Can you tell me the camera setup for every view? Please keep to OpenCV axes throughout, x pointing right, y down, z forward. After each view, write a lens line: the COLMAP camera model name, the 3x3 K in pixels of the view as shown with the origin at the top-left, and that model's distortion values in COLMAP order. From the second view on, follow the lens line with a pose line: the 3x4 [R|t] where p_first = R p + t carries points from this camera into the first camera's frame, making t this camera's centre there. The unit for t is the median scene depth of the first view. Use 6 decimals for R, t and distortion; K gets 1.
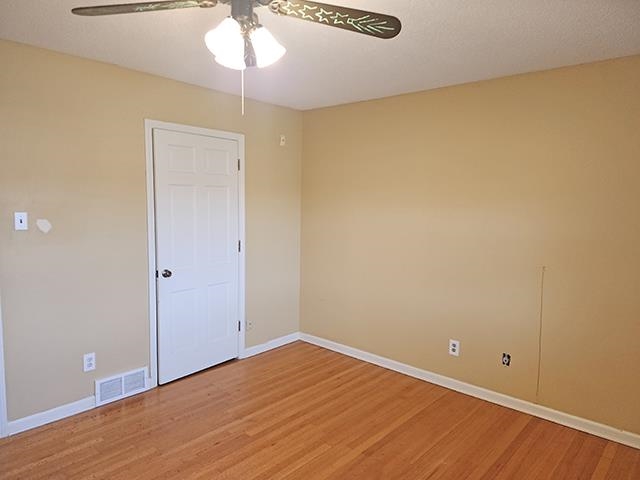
lens RADIAL K [[435.2, 0, 320.0], [0, 435.2, 240.0], [0, 0, 1]] dist [0.063168, -0.004843]
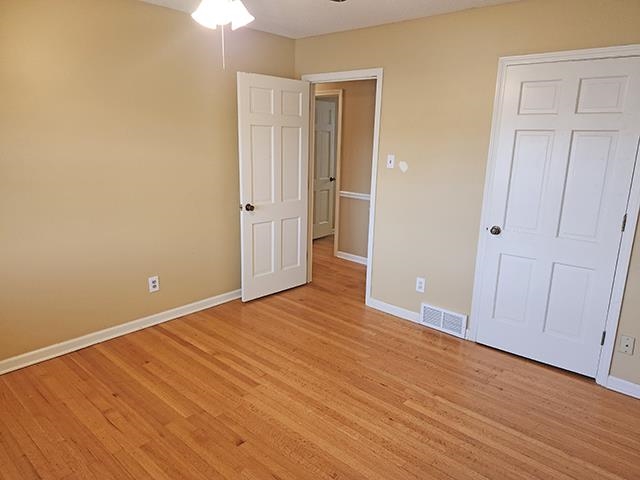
lens RADIAL K [[435.2, 0, 320.0], [0, 435.2, 240.0], [0, 0, 1]] dist [0.063168, -0.004843]
pose [[0.010666, 0.208330, -0.978000, 0.590671], [-0.127928, 0.970303, 0.205295, -0.048776], [0.991726, 0.122924, 0.037000, 0.660593]]
